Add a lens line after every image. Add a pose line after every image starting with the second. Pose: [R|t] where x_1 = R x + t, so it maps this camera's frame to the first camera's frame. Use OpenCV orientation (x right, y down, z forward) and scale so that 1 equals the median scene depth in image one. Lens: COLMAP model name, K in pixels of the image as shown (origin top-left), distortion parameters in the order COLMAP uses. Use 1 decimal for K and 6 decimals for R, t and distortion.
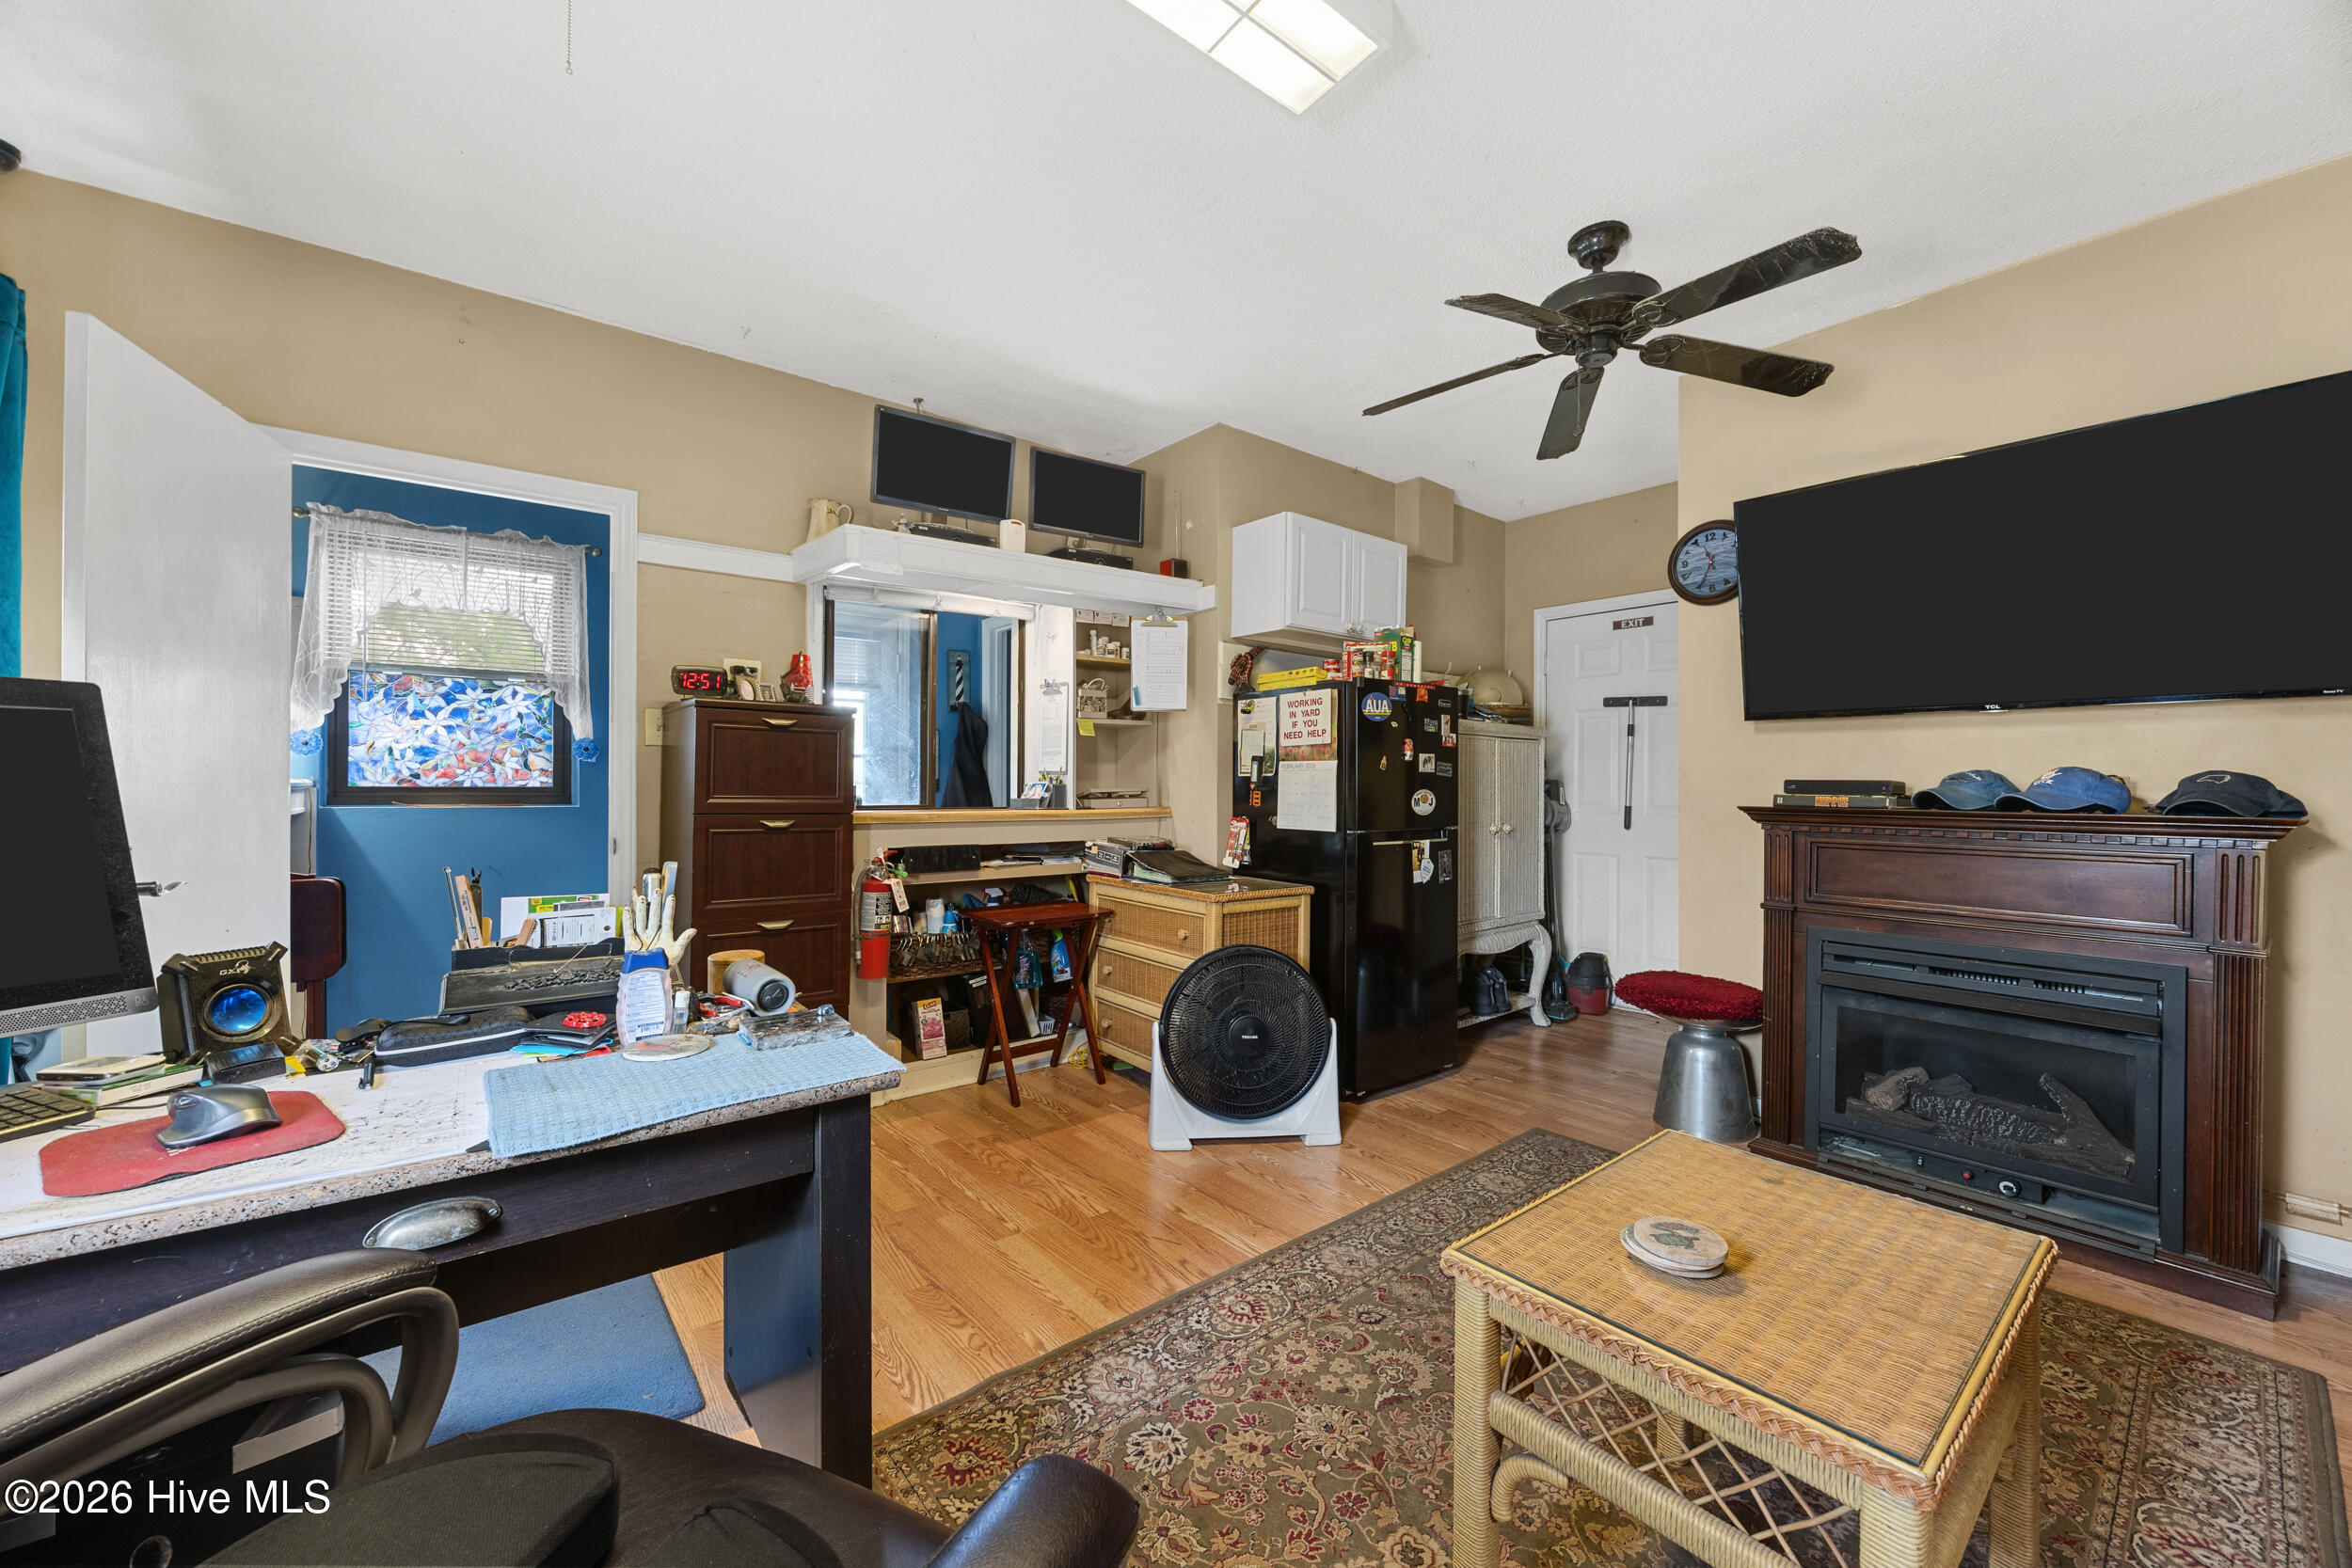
lens RADIAL K [[894.8, 0, 1171.7], [0, 894.8, 786.5], [0, 0, 1]] dist [-0.005387, 0.000367]
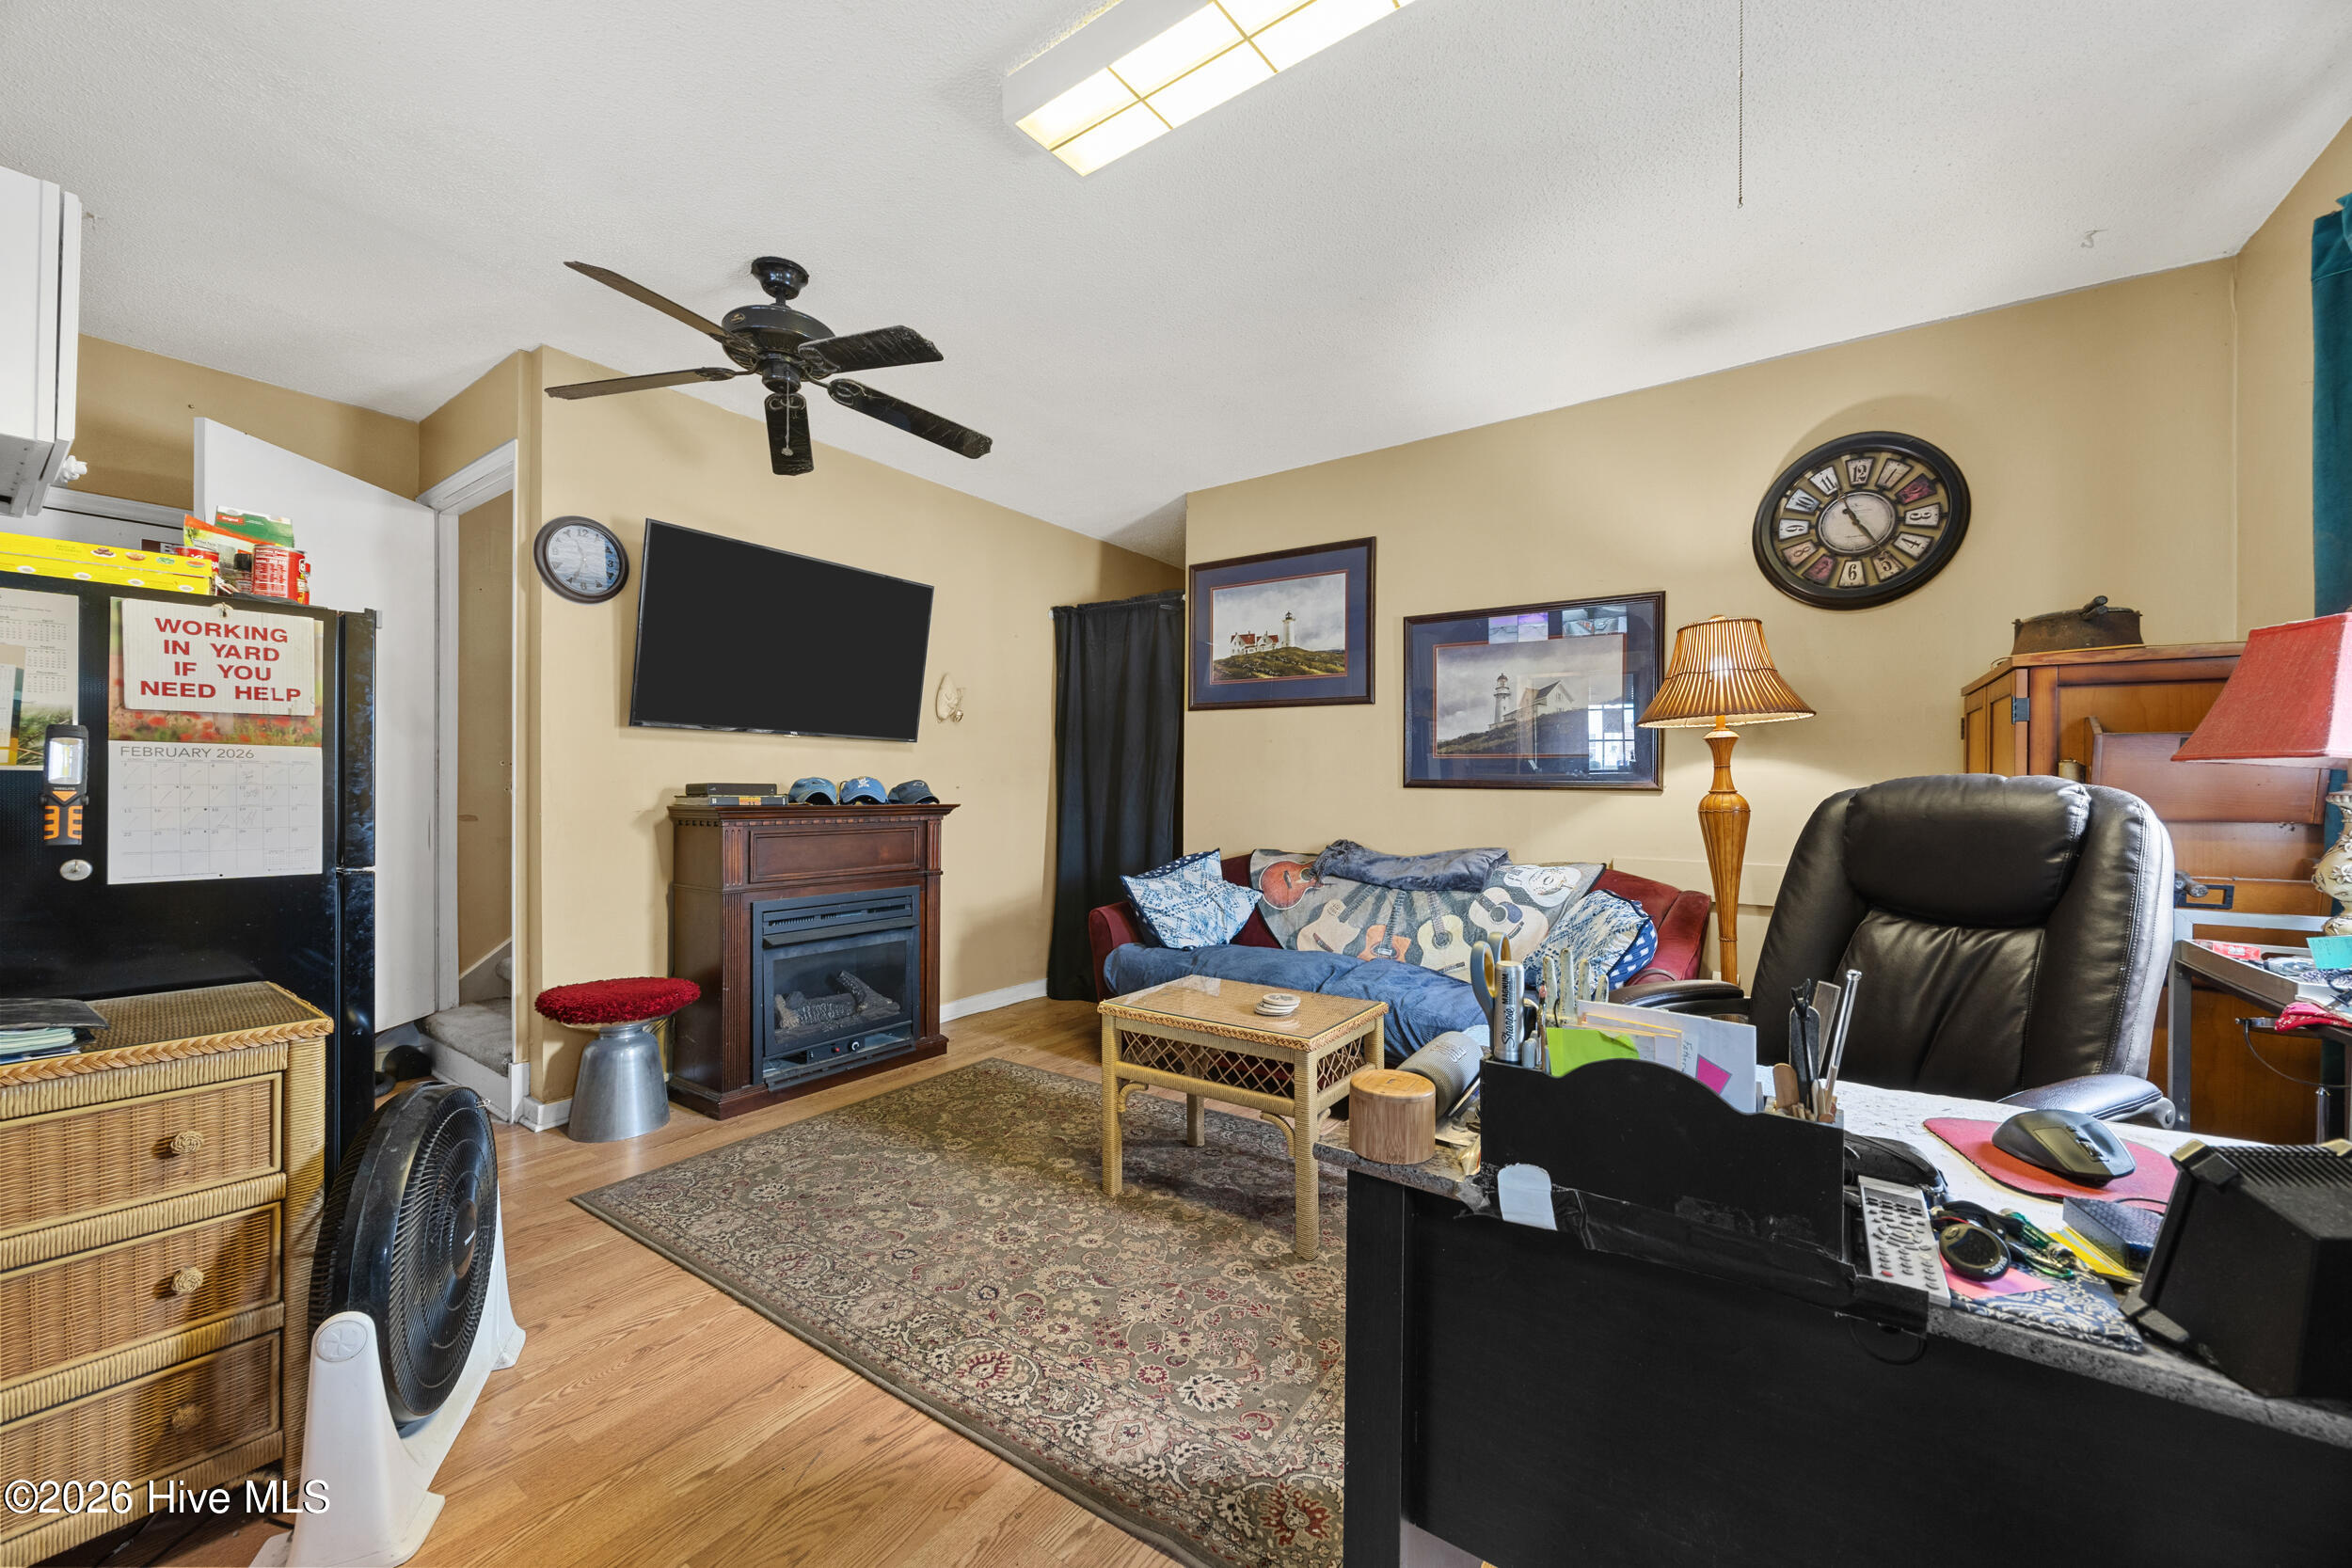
lens RADIAL K [[894.8, 0, 1163.5], [0, 894.8, 789.0], [0, 0, 1]] dist [-0.005387, 0.000367]
pose [[-0.270051, -0.007431, 0.962817, -0.549747], [-0.003445, 0.999971, 0.006751, -0.009082], [-0.962840, -0.001494, -0.270068, 0.699349]]
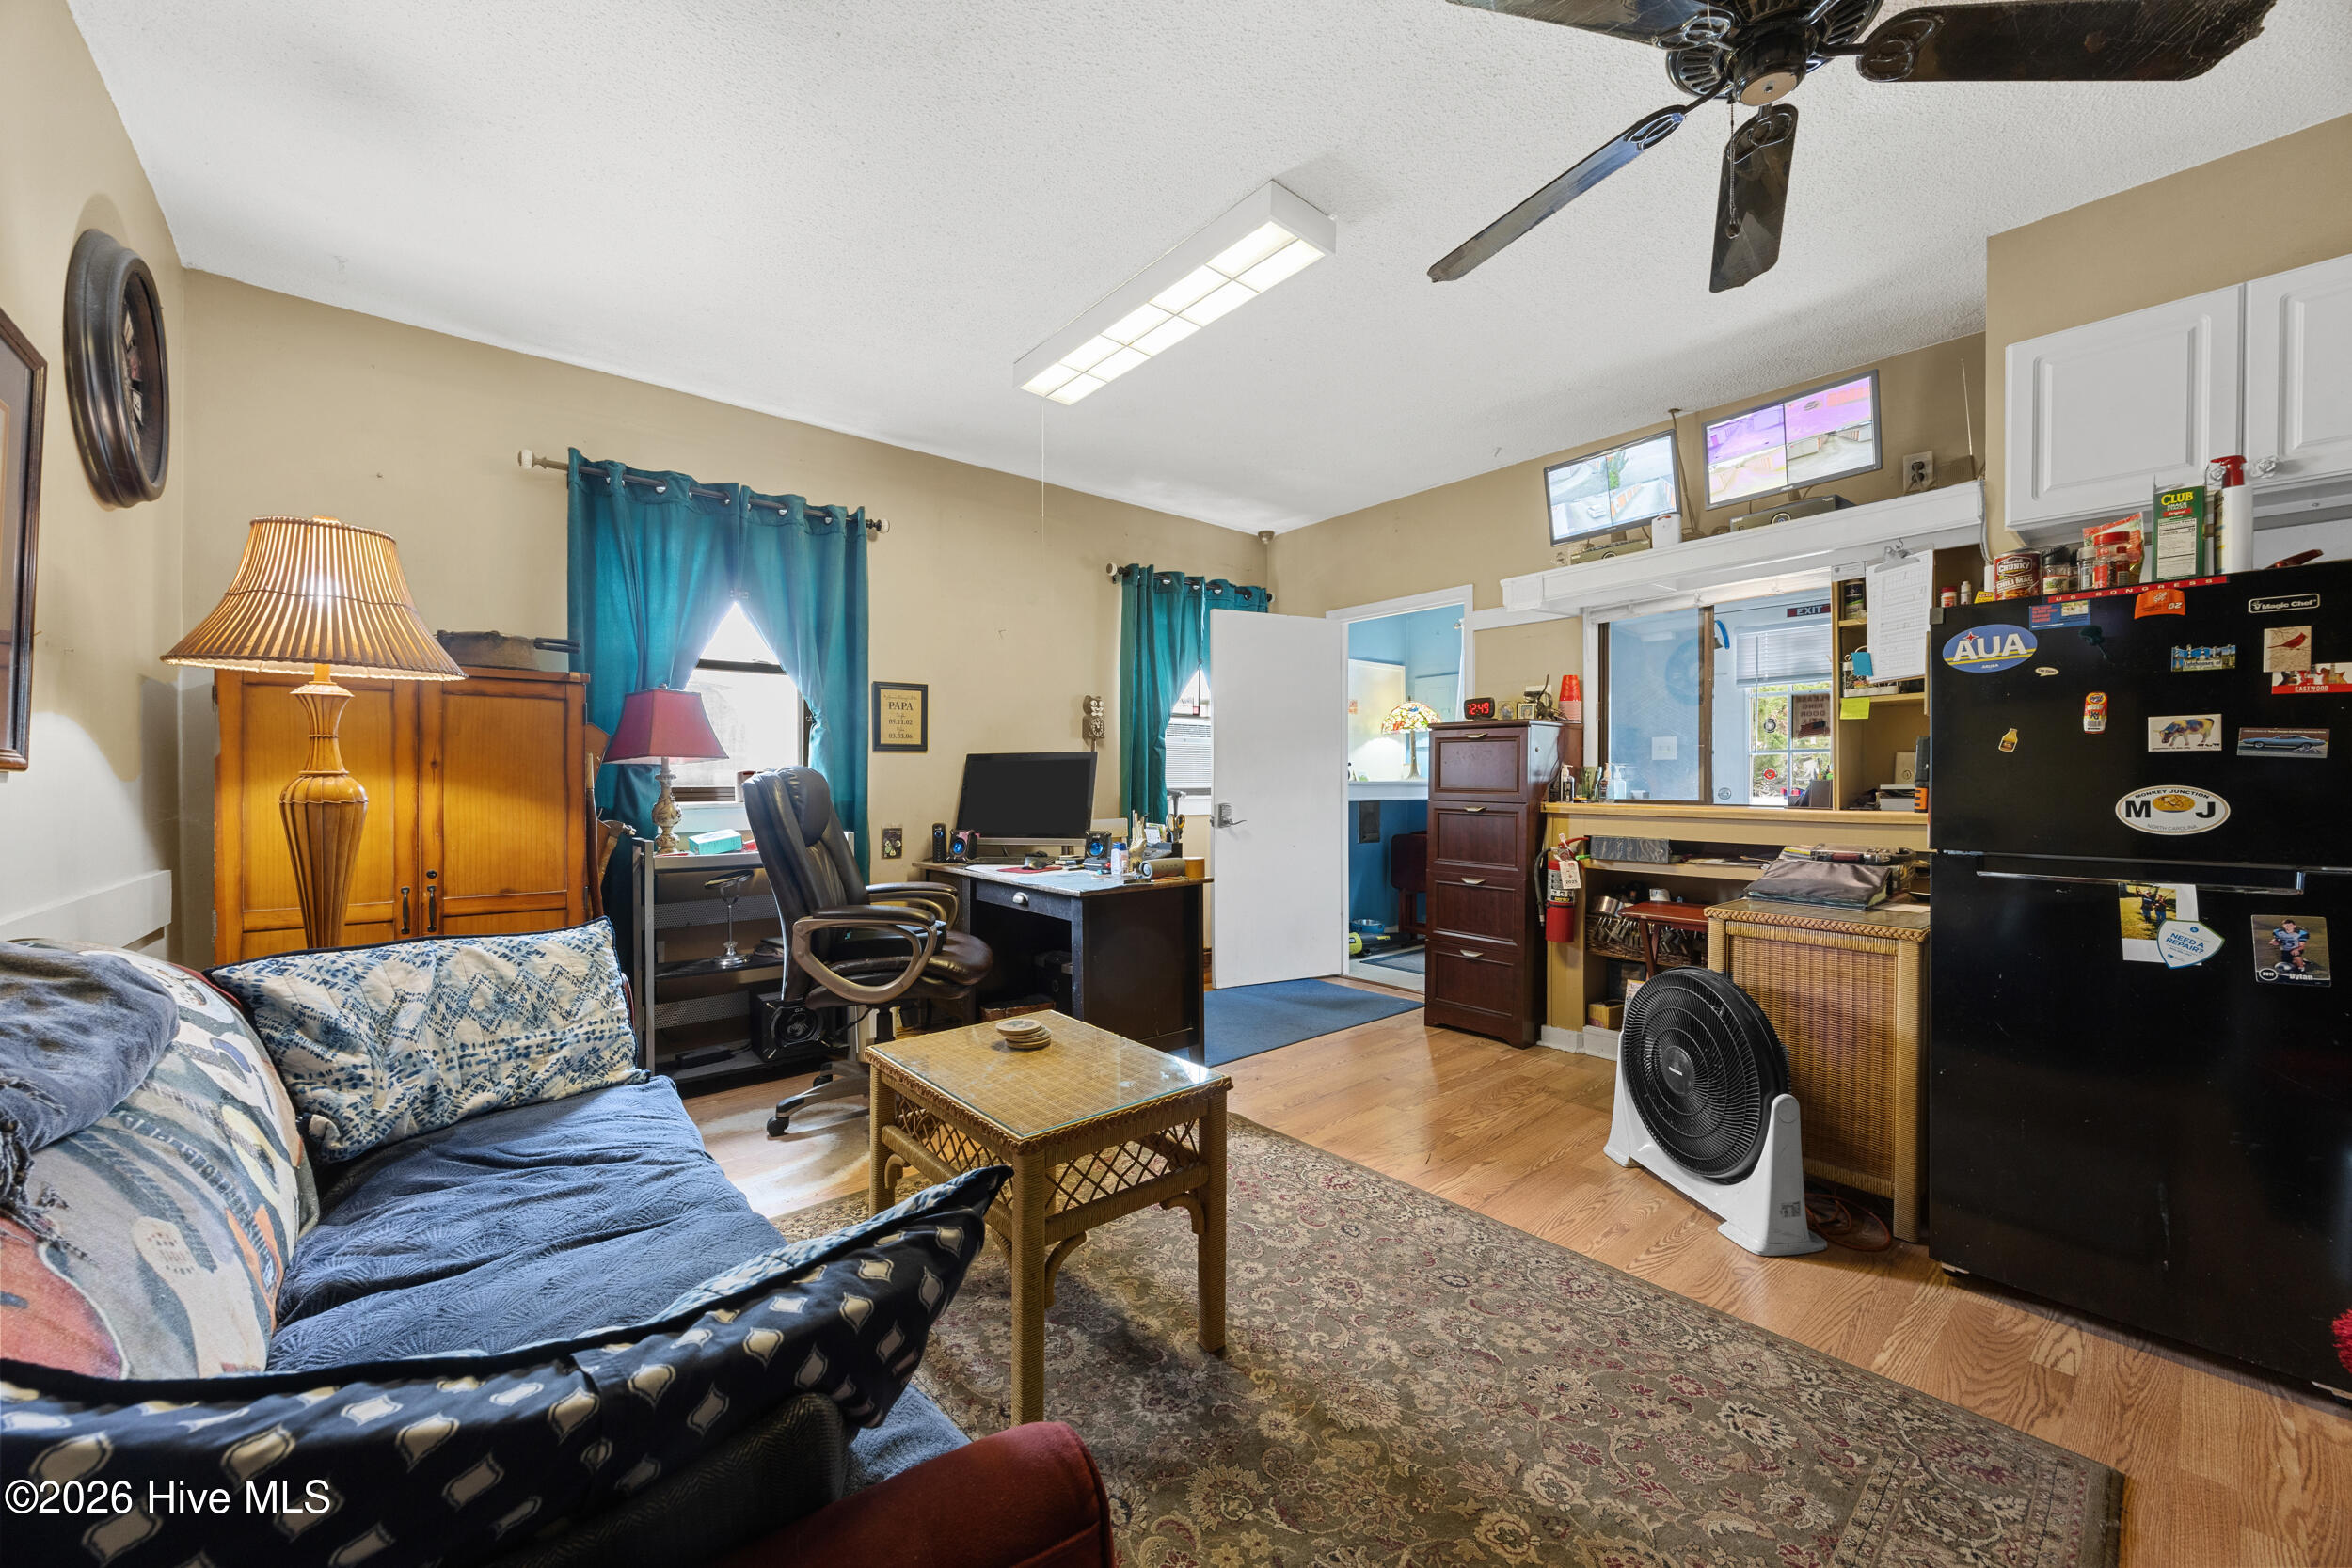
lens RADIAL K [[894.8, 0, 1163.4], [0, 894.8, 787.9], [0, 0, 1]] dist [-0.005387, 0.000367]
pose [[0.019934, 0.004013, -0.999793, 0.895311], [-0.003031, 0.999988, 0.003953, 0.005247], [0.999797, 0.002951, 0.019946, 0.467842]]
